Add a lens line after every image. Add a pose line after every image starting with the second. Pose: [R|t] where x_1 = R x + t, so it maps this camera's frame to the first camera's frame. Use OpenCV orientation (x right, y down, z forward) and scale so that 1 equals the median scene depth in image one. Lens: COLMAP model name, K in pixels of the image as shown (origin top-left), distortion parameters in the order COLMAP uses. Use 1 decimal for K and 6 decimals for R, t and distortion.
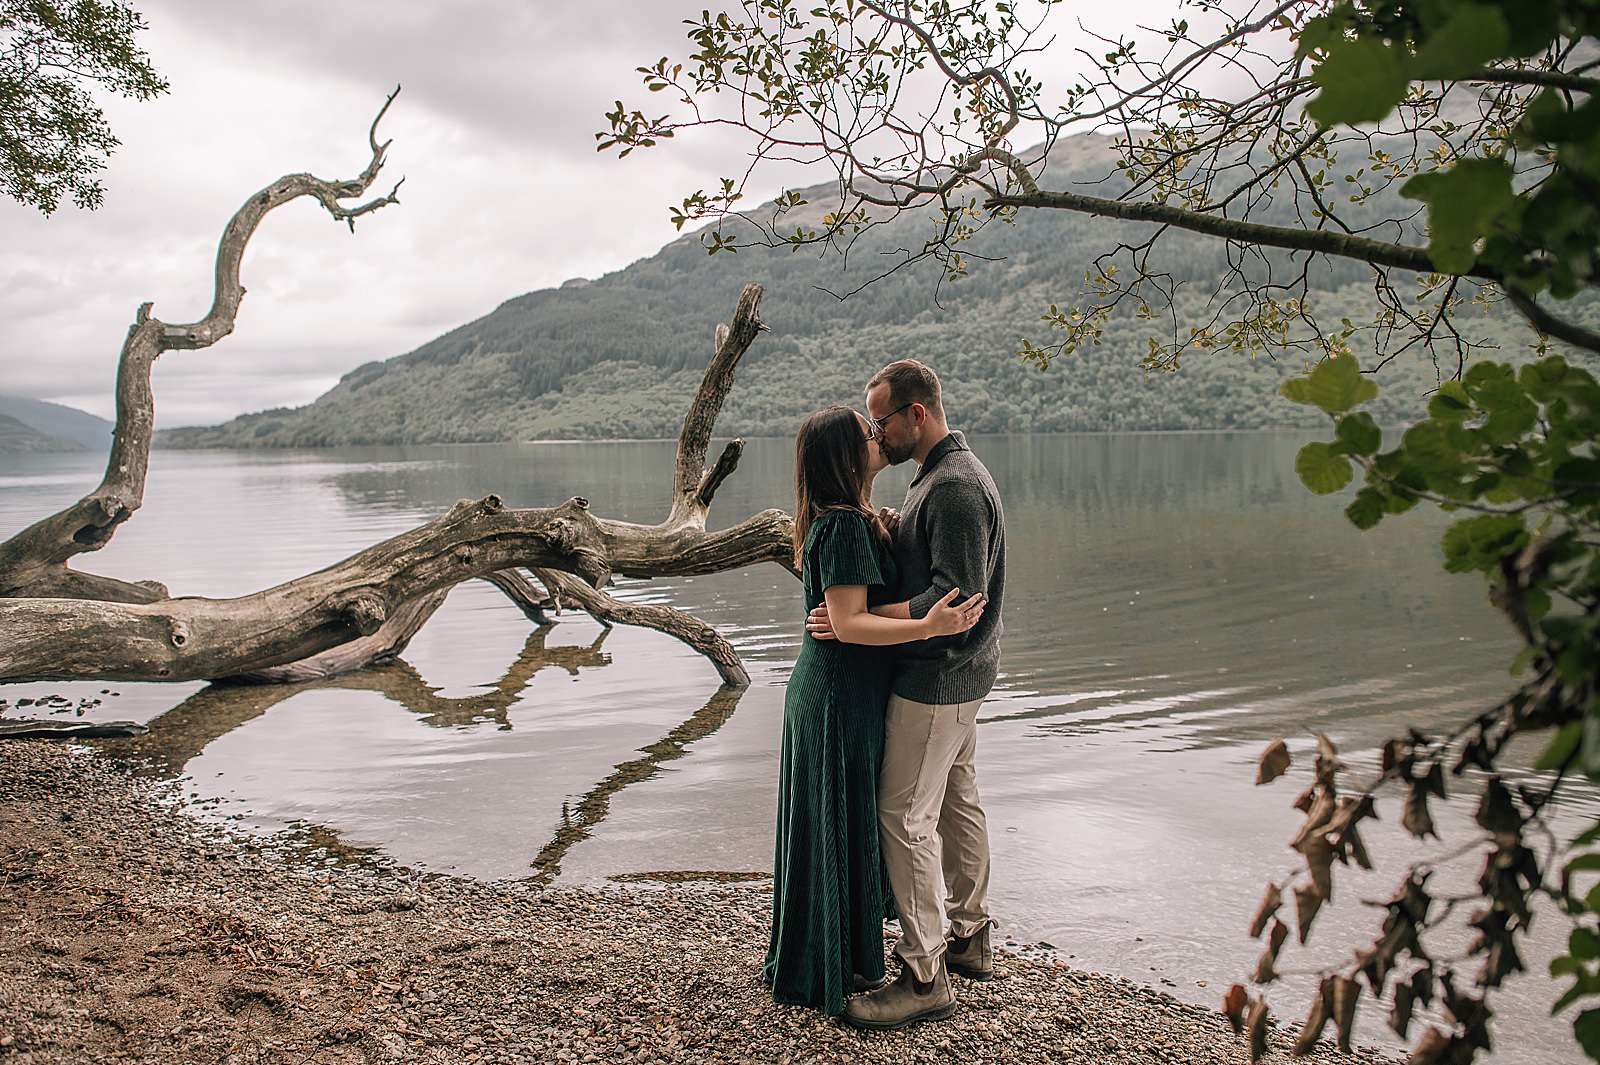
lens RADIAL K [[1102.0, 0, 798.6], [0, 1102.0, 533.7], [0, 0, 1]] dist [-0.037815, 0.018407]
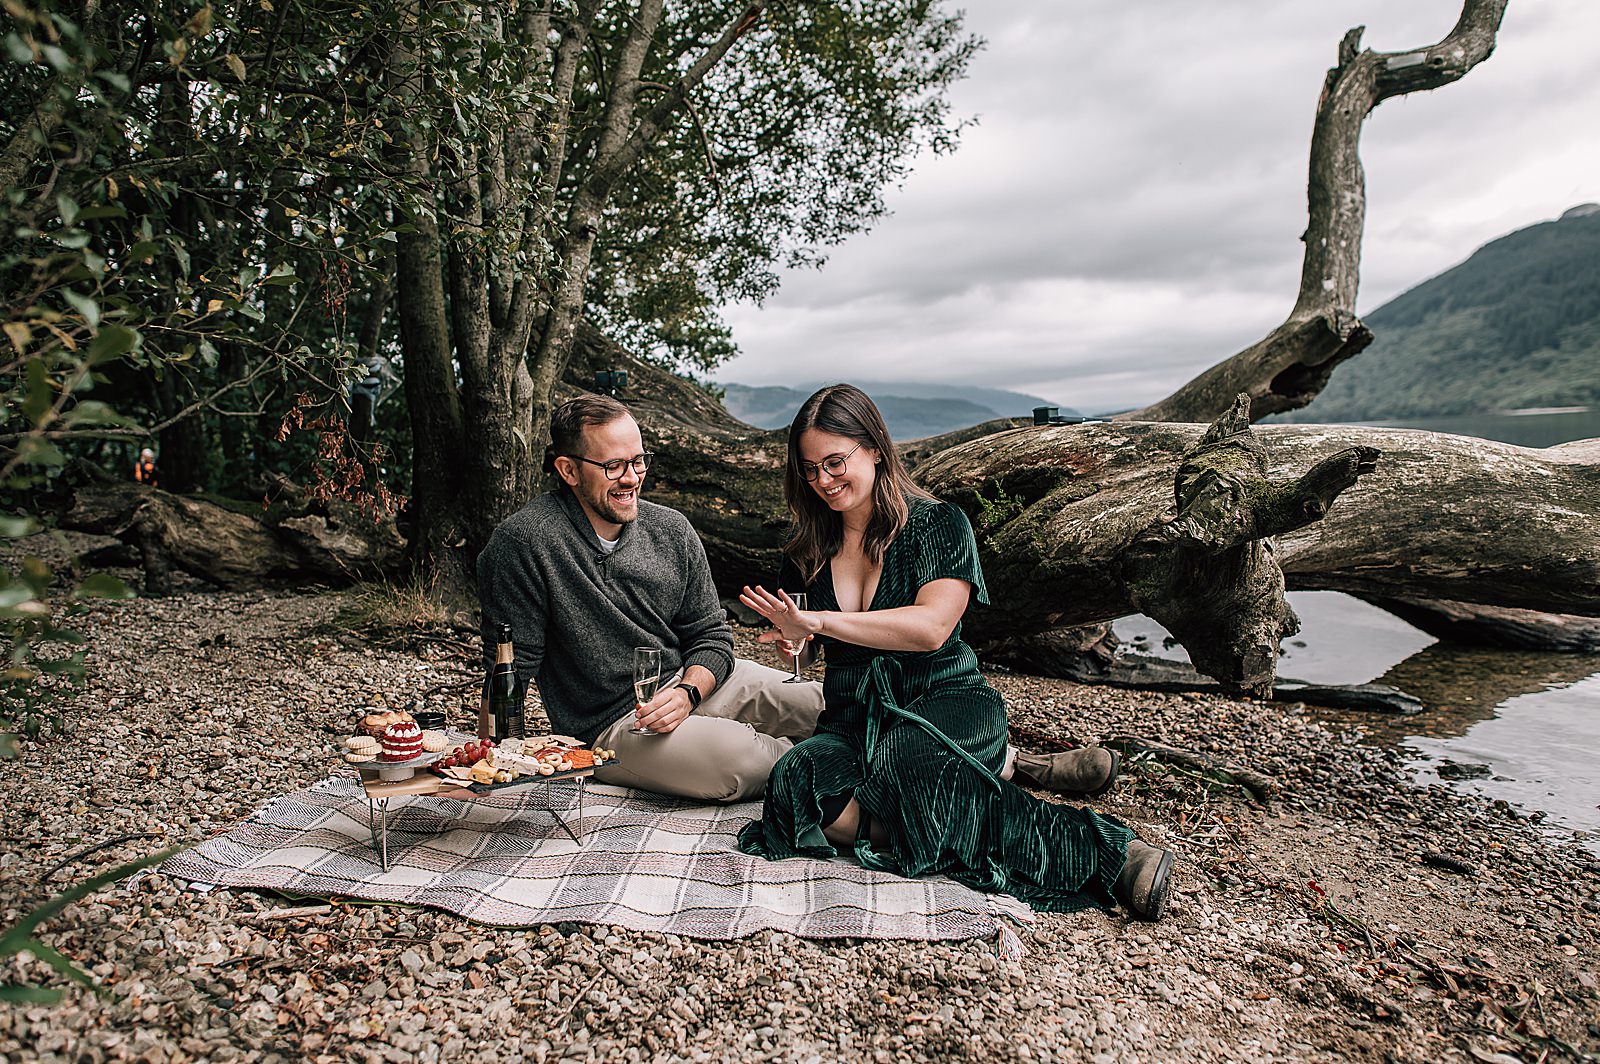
lens RADIAL K [[1188.5, 0, 800.0], [0, 1188.5, 532.0], [0, 0, 1]] dist [-0.039253, 0.021014]
pose [[0.709996, 0.030444, -0.703547, -0.419625], [-0.022789, 0.999535, 0.020254, 0.089464], [0.703837, 0.001653, 0.710360, 0.360876]]
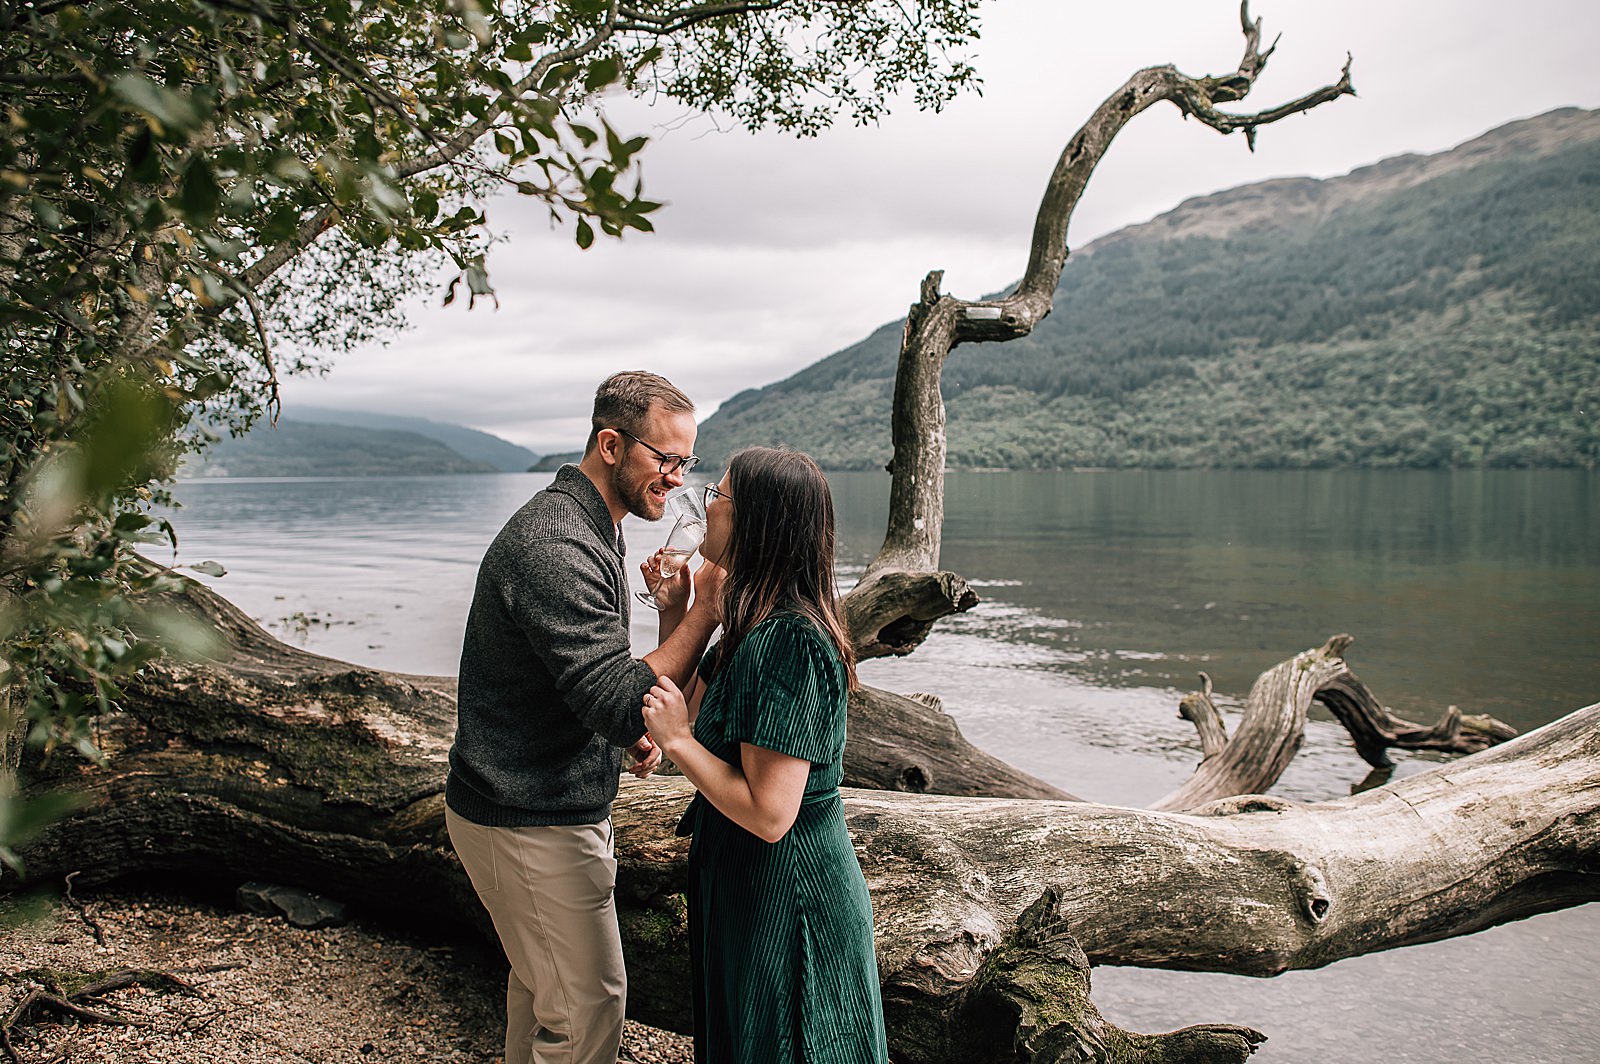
lens RADIAL K [[1162.6, 0, 800.0], [0, 1162.6, 532.0], [0, 0, 1]] dist [-0.033897, 0.012996]
pose [[0.948217, 0.029773, -0.316225, -0.554950], [-0.039612, 0.998909, -0.024730, -0.041551], [0.315144, 0.035976, 0.948362, 0.386389]]
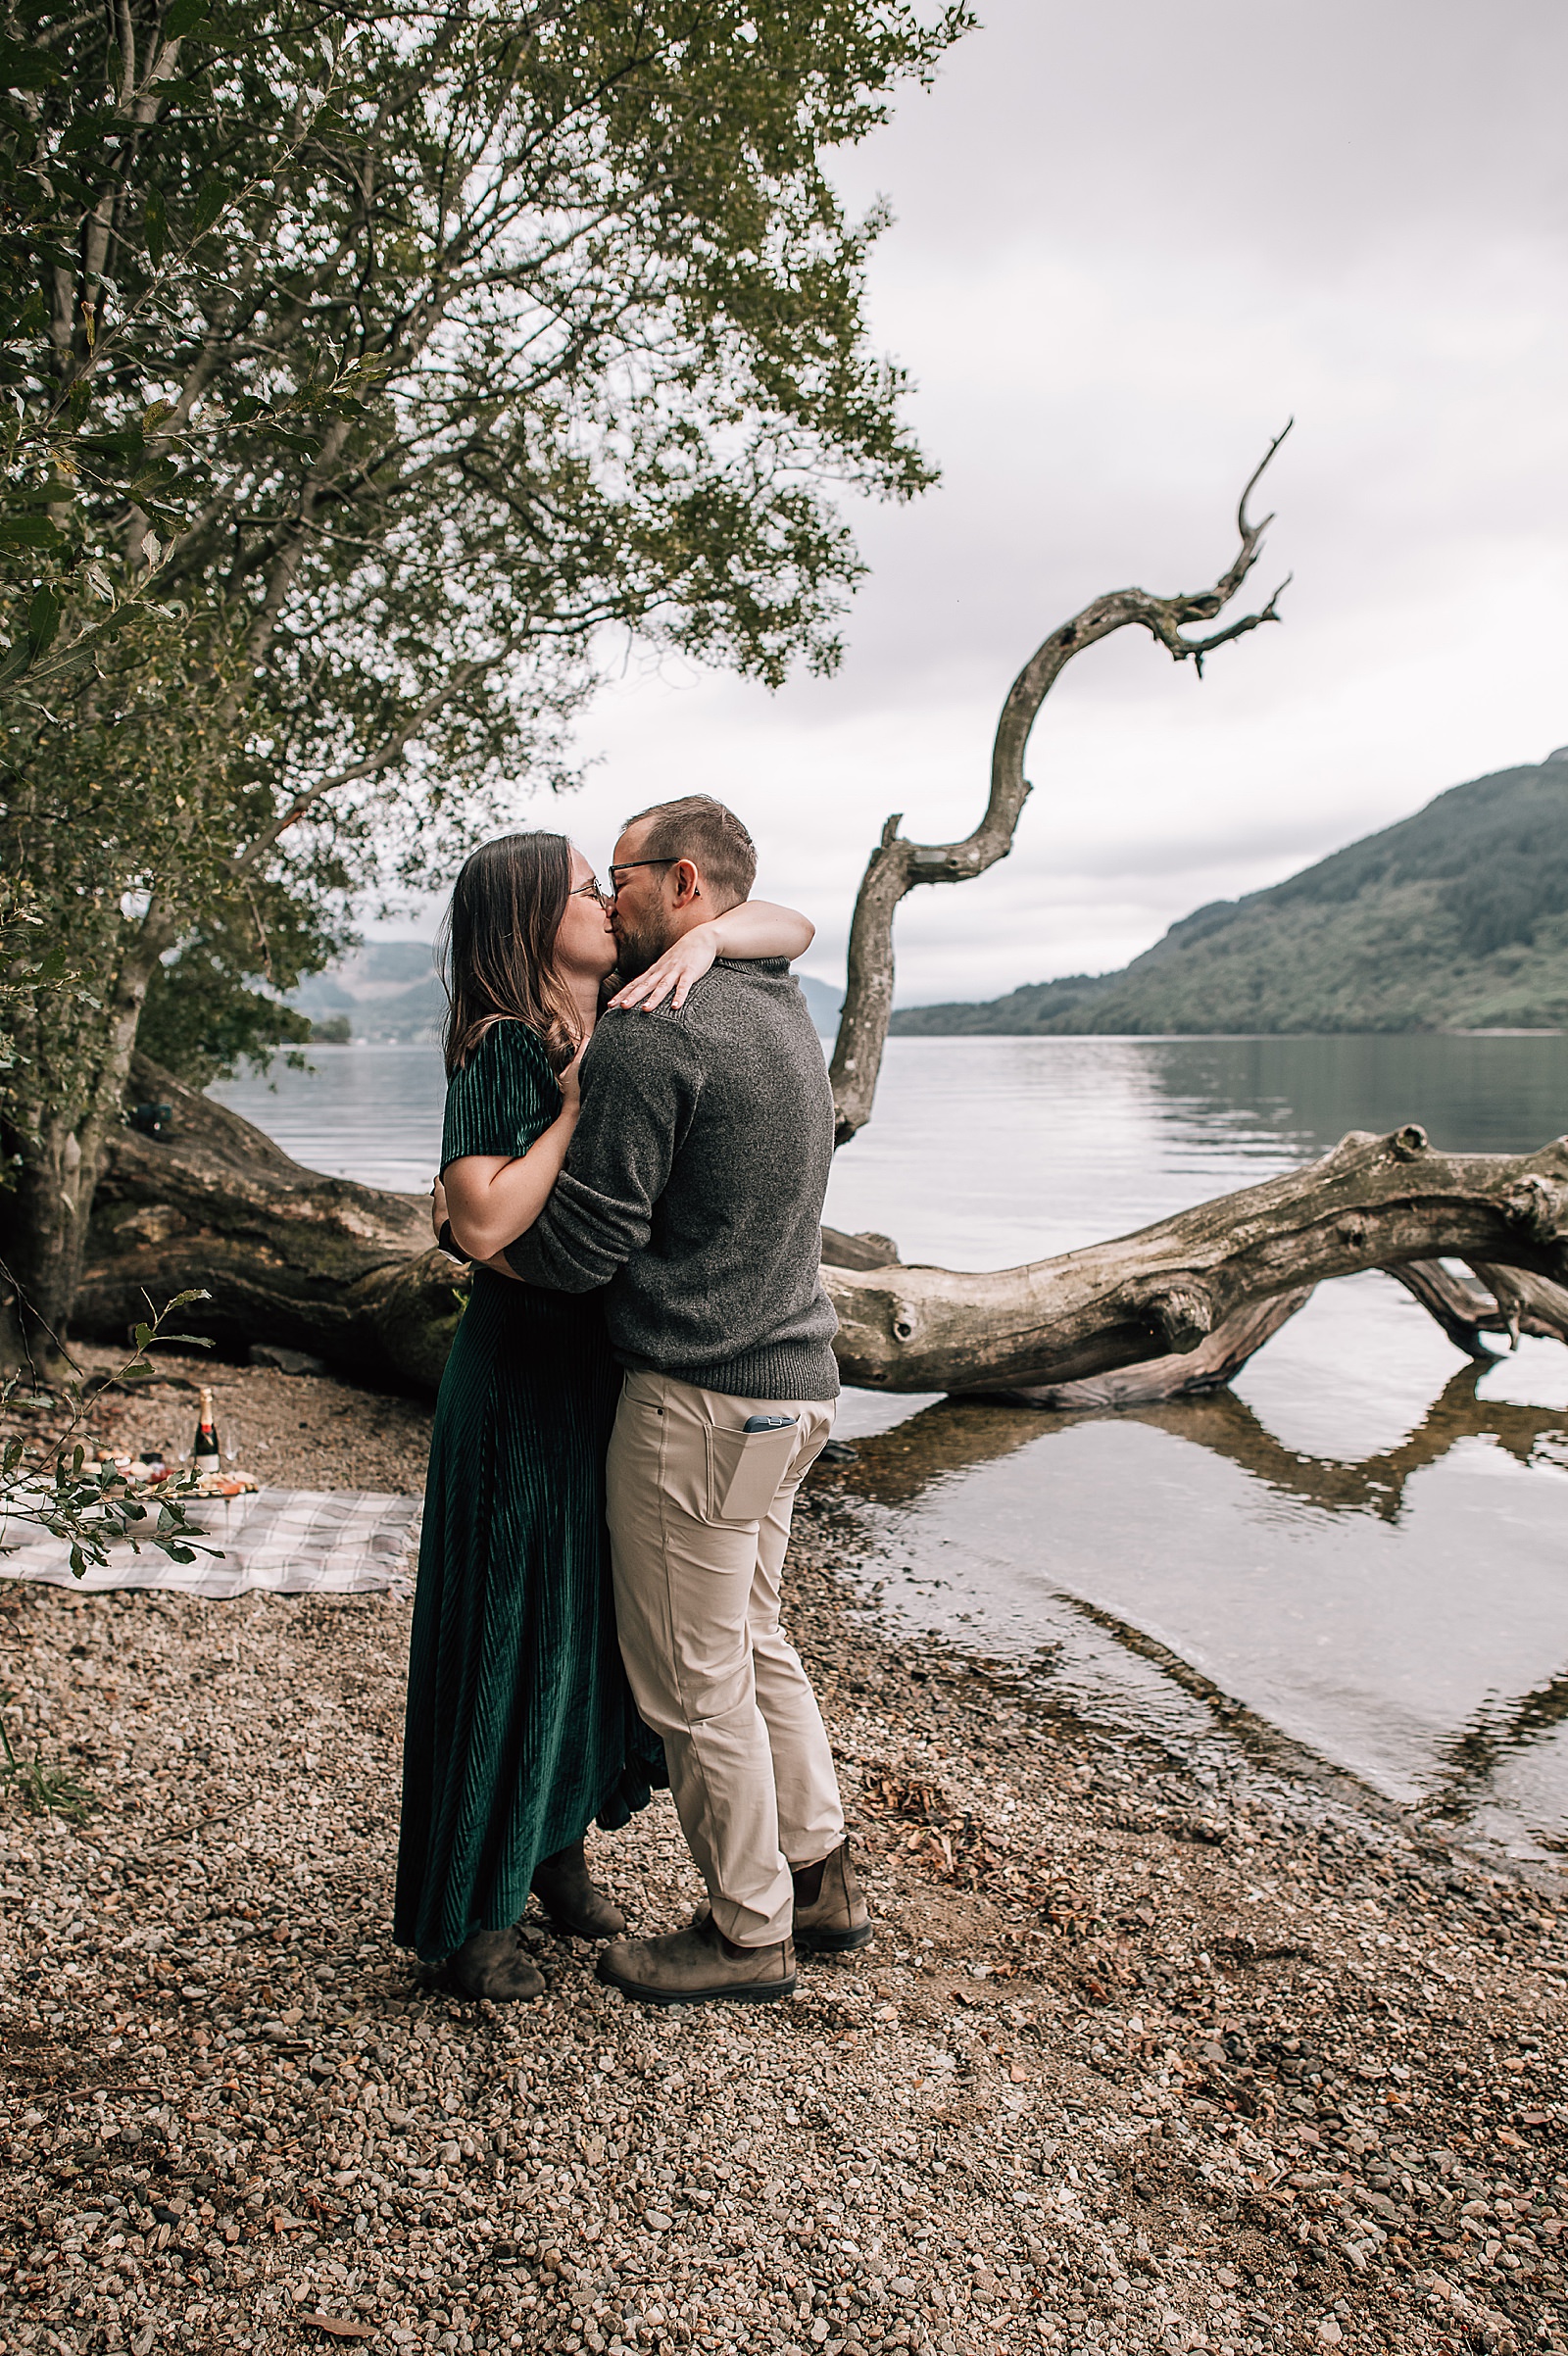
lens RADIAL K [[1810.8, 0, 778.4], [0, 1810.8, 1270.4], [0, 0, 1]] dist [-0.043346, 0.031897]
pose [[0.824133, 0.083027, -0.560279, -0.022808], [-0.055543, 0.996277, 0.065937, -0.004964], [0.563667, -0.023221, 0.825676, 0.056745]]
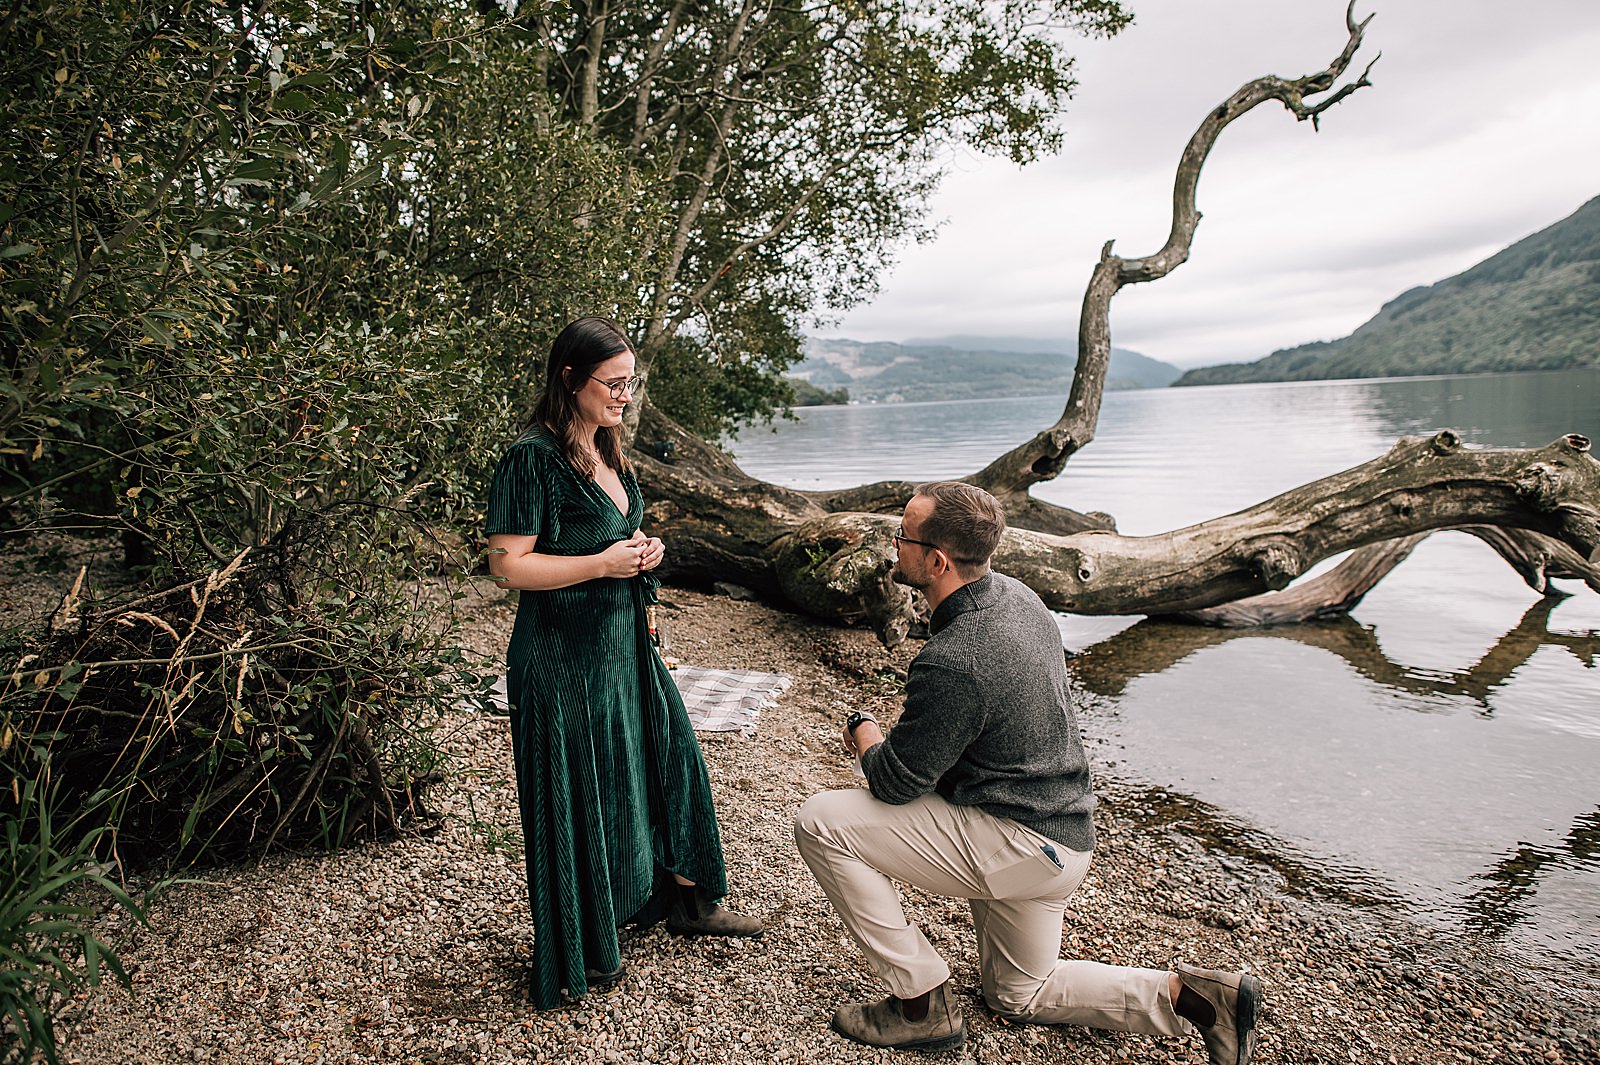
lens RADIAL K [[1102.0, 0, 798.6], [0, 1102.0, 533.7], [0, 0, 1]] dist [-0.037815, 0.018407]
pose [[0.638175, 0.075609, -0.766170, 0.029971], [-0.029499, 0.996837, 0.073801, -0.005627], [0.769326, -0.024497, 0.638387, 0.137092]]
